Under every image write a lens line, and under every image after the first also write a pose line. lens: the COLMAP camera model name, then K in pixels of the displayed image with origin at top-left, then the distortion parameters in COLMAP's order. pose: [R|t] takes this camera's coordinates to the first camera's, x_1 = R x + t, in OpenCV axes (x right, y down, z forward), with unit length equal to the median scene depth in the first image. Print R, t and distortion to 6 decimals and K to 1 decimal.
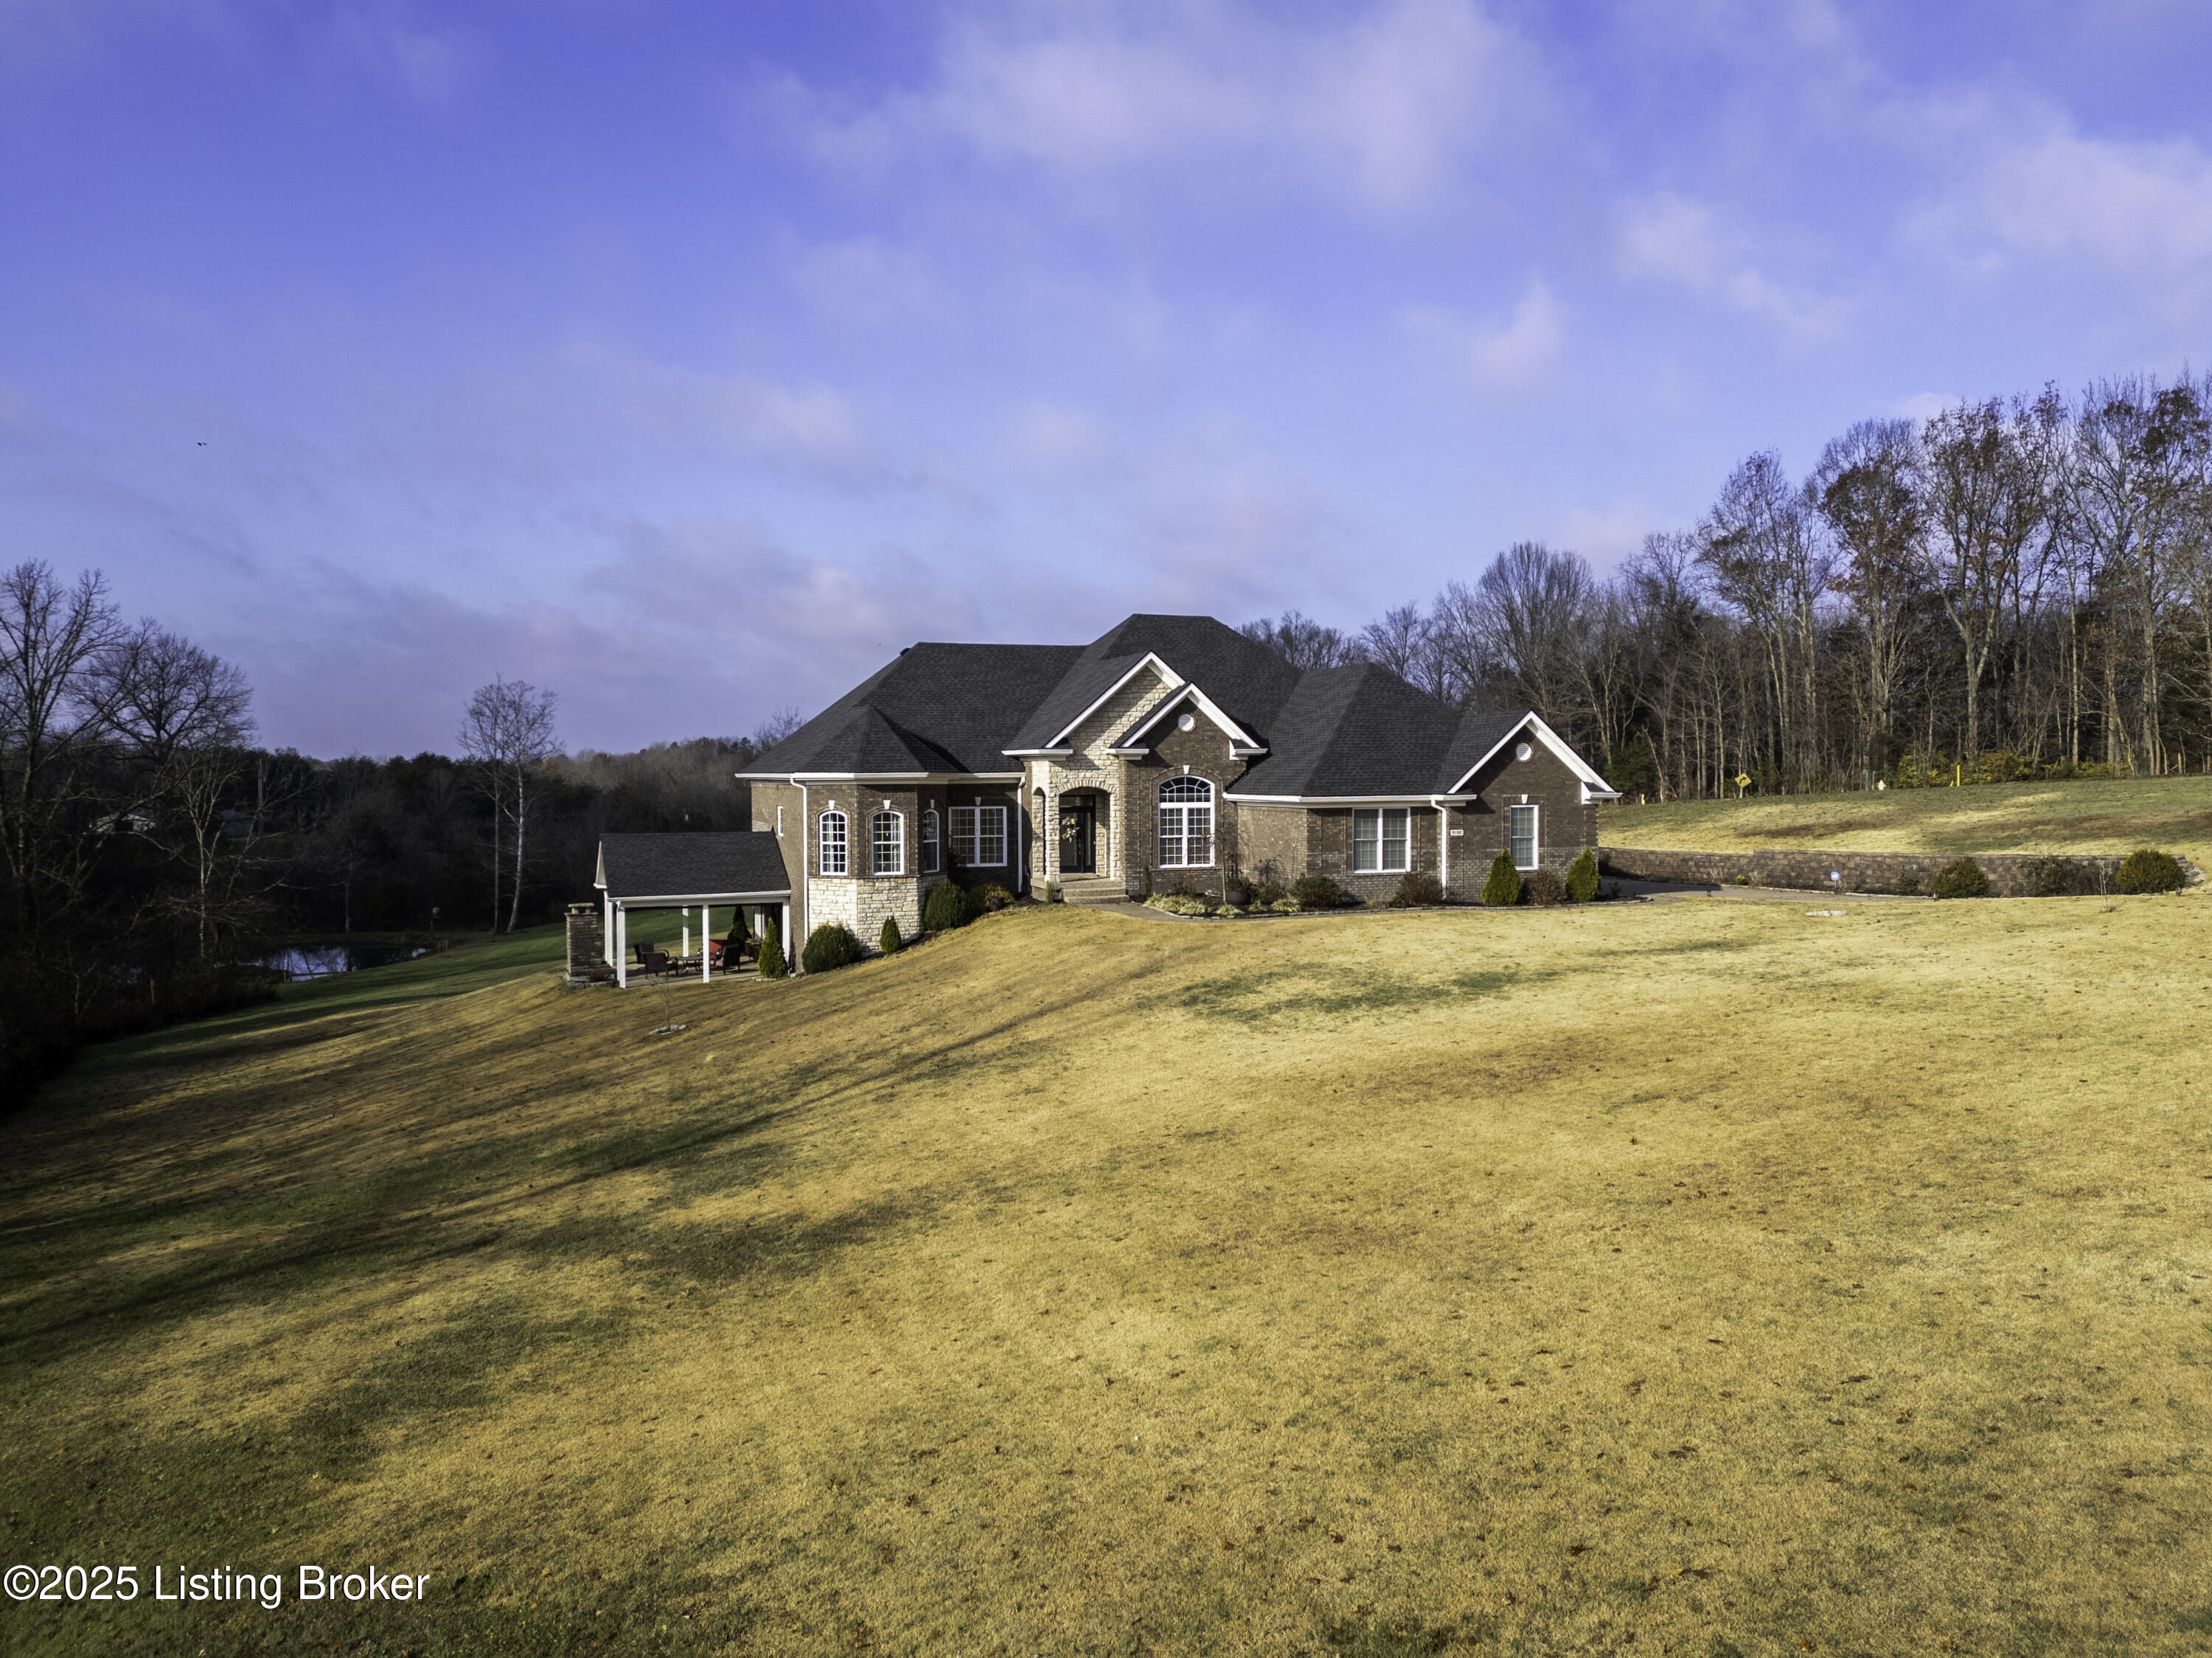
lens RADIAL K [[1555.9, 0, 1110.8], [0, 1555.9, 791.1], [0, 0, 1]] dist [0.031278, -0.026748]
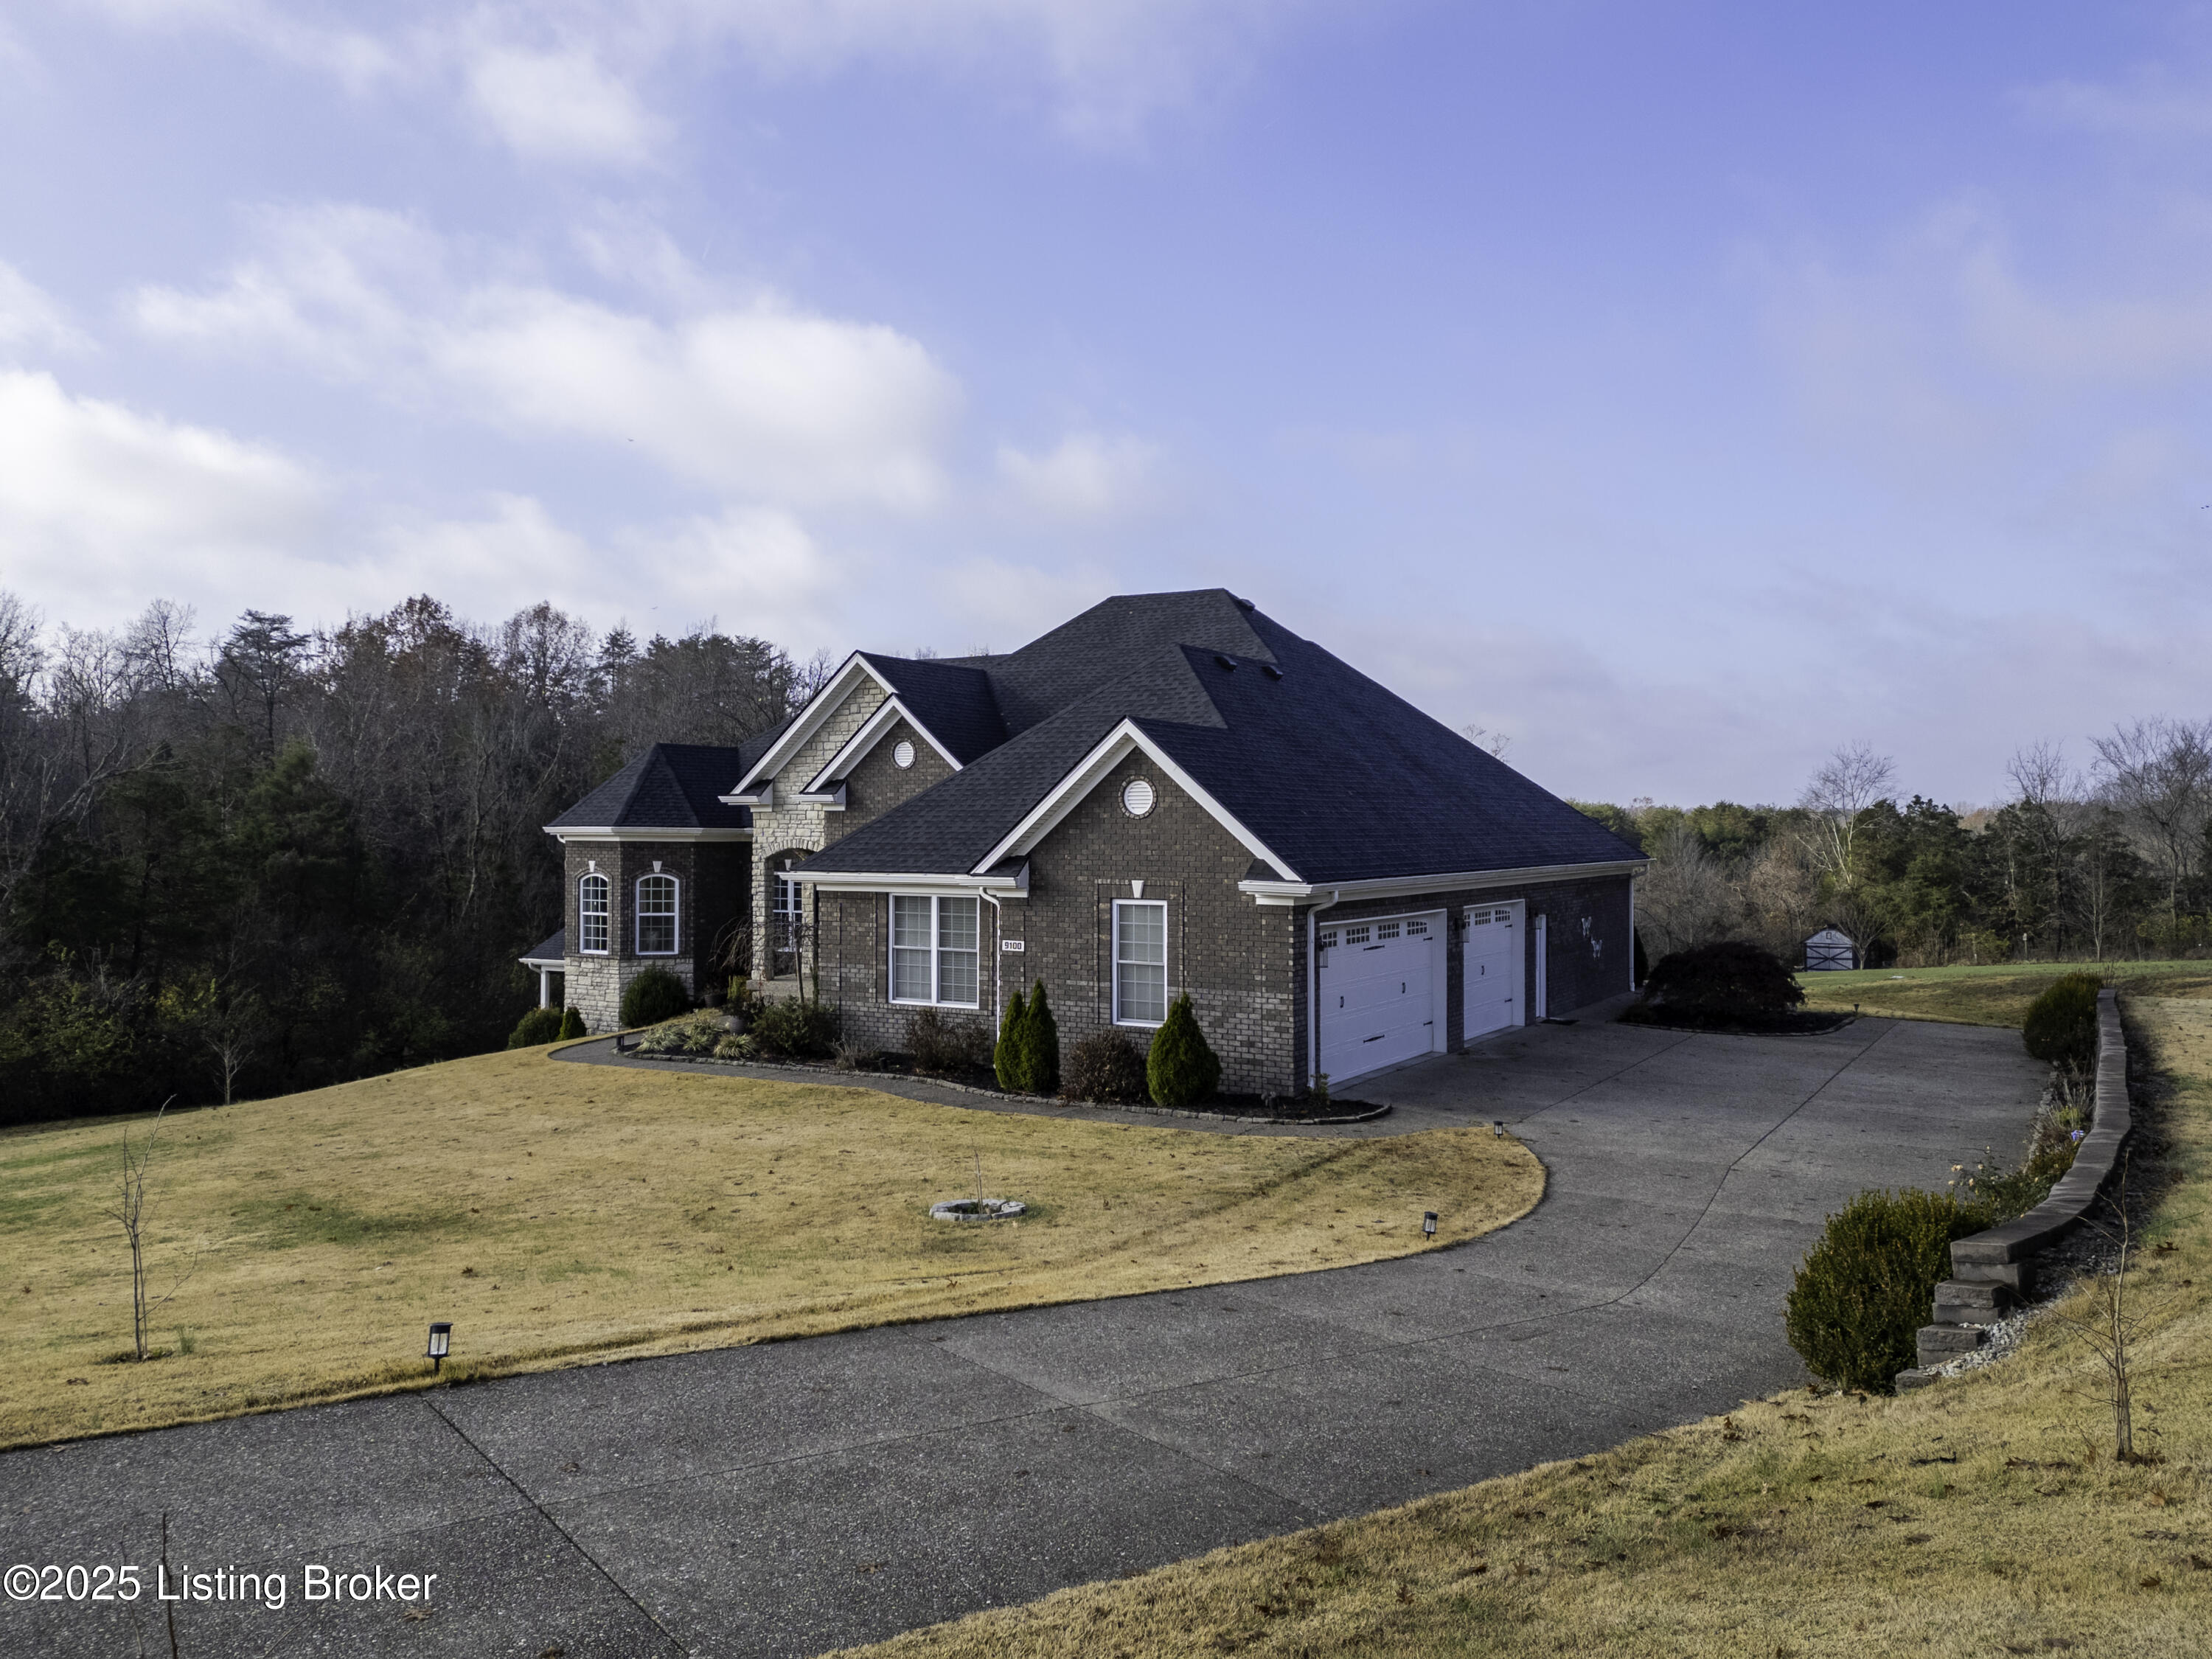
lens RADIAL K [[1599.0, 0, 1106.0], [0, 1599.0, 829.5], [0, 0, 1]] dist [0.073665, -0.068500]
pose [[0.628359, 0.006837, -0.777893, 0.641245], [-0.011675, 0.999932, -0.000642, -0.013211], [0.777836, 0.009485, 0.628396, 0.640324]]
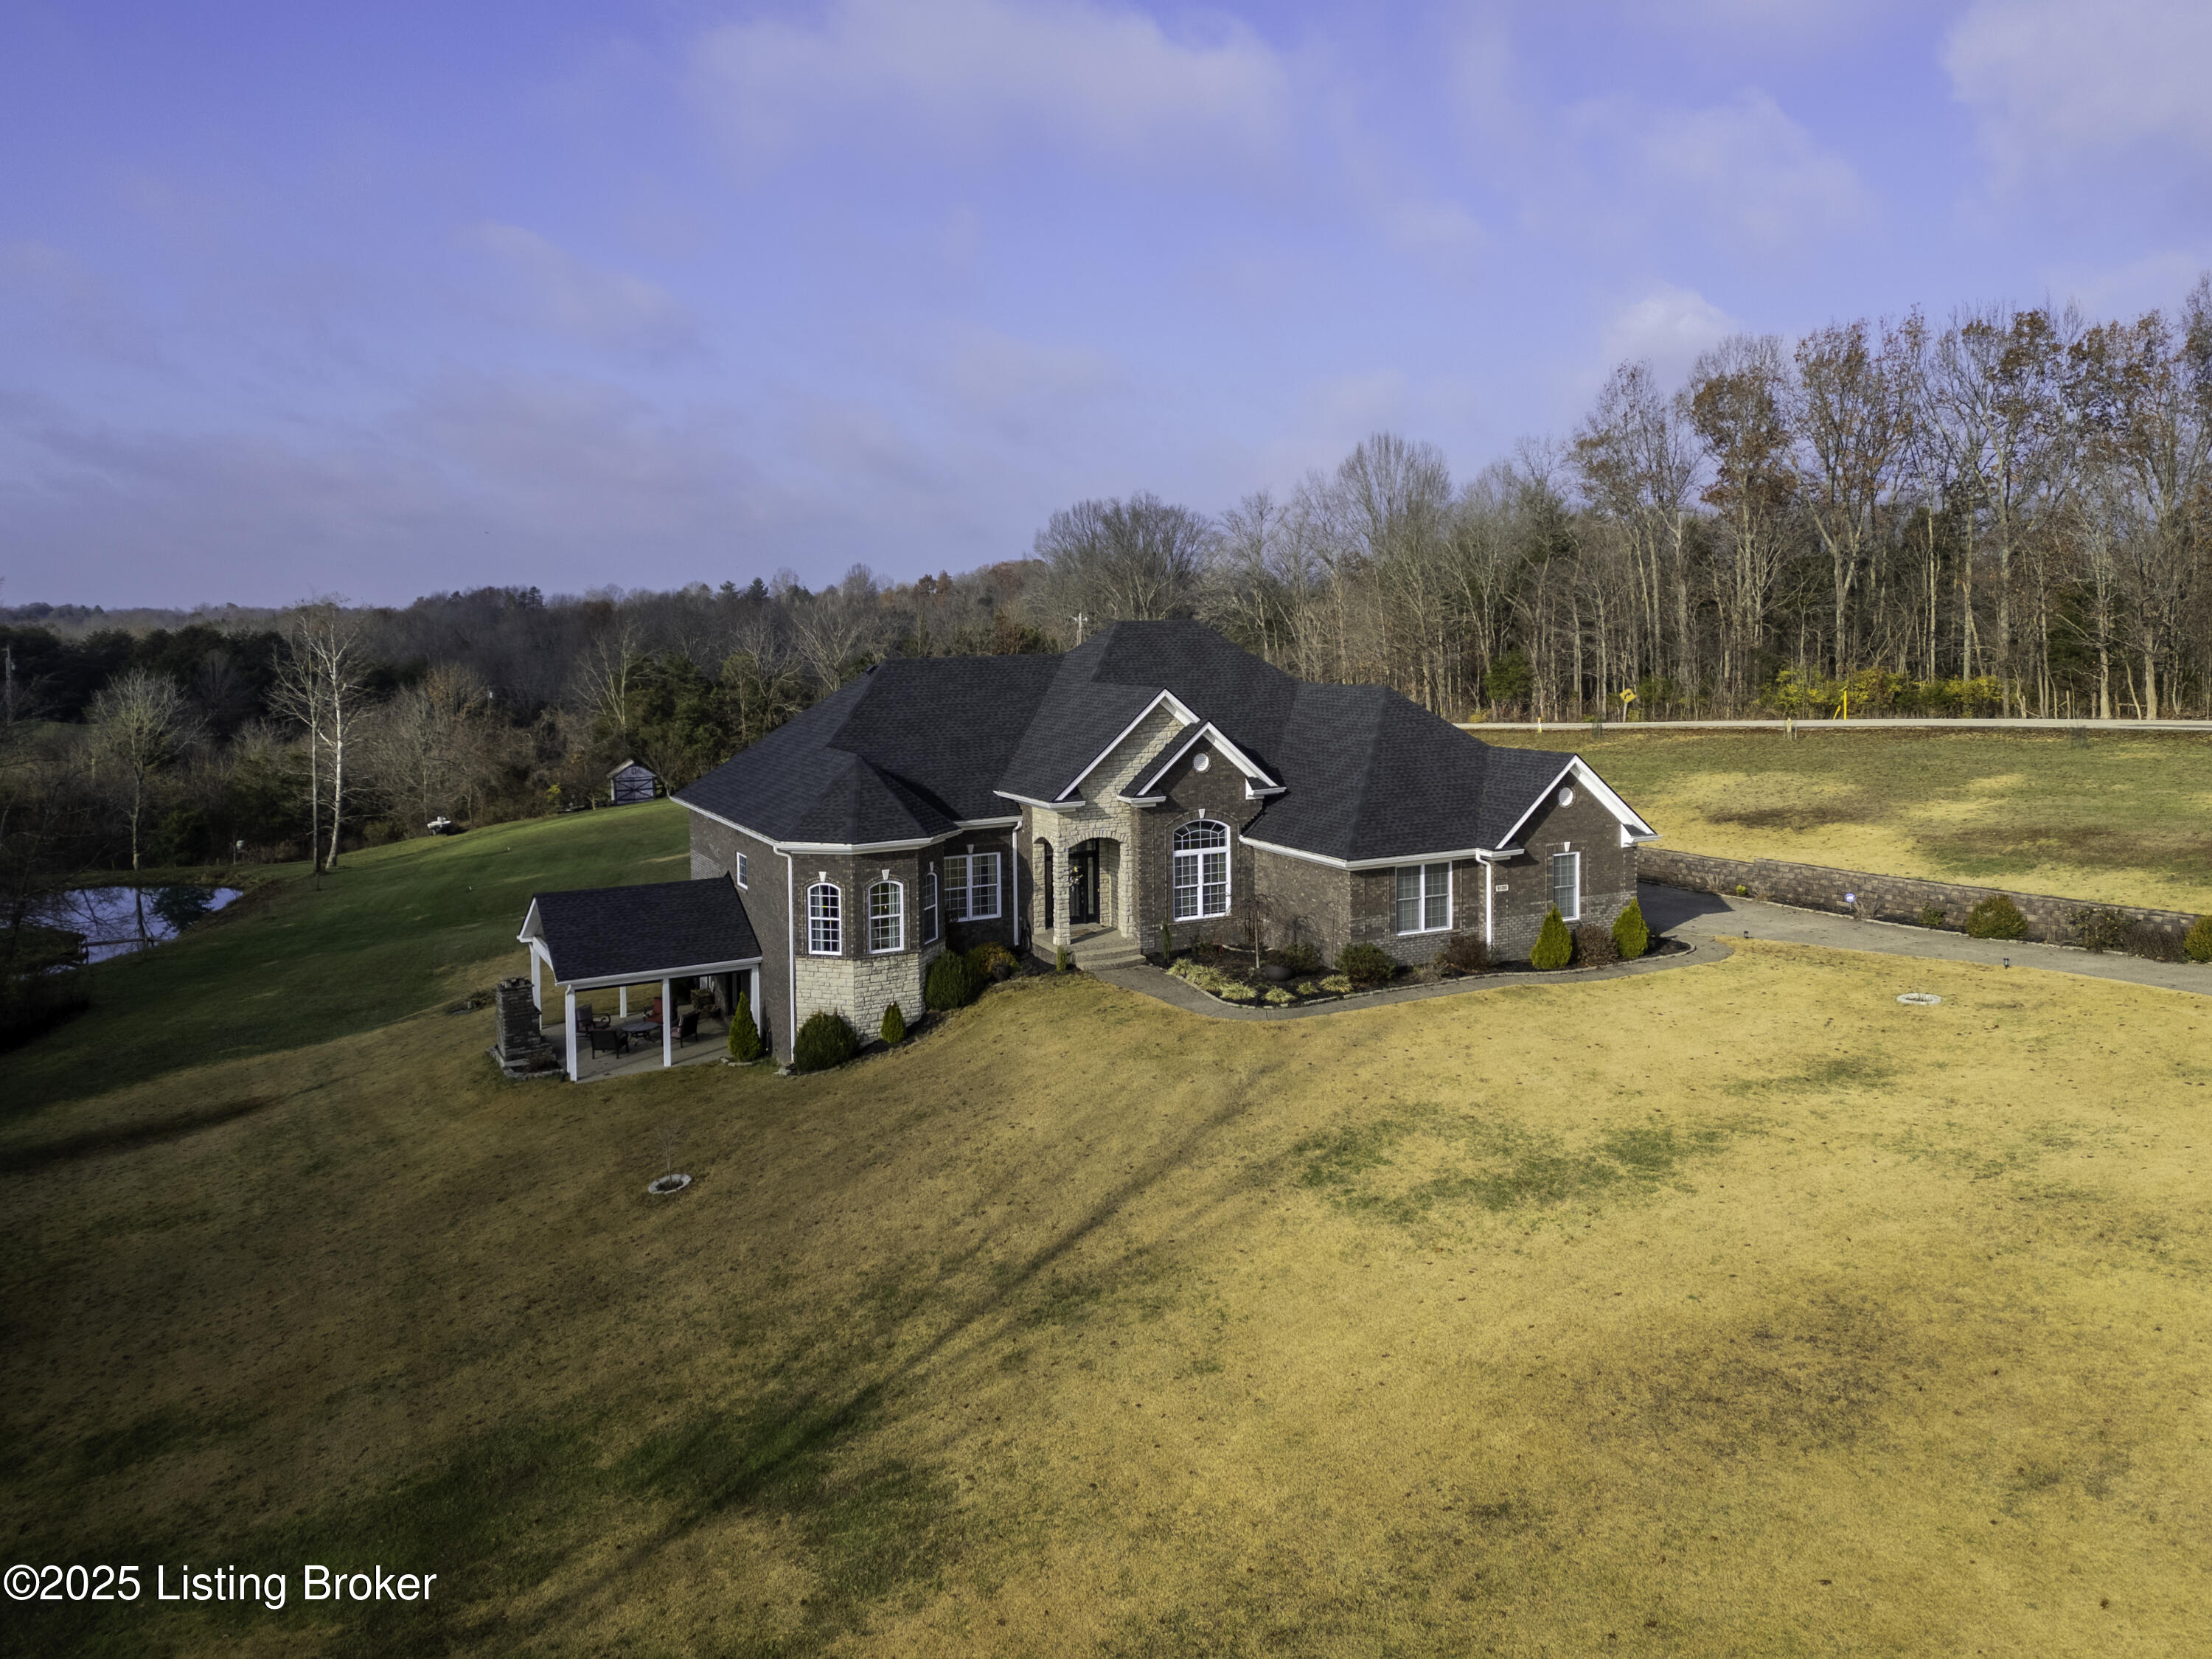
lens RADIAL K [[1555.5, 0, 1106.1], [0, 1555.5, 667.5], [0, 0, 1]] dist [0.032158, -0.002715]
pose [[0.992364, -0.014868, 0.122442, -0.120612], [0.011733, 0.999586, 0.026283, -0.126650], [-0.122782, -0.024645, 0.992128, 0.097225]]
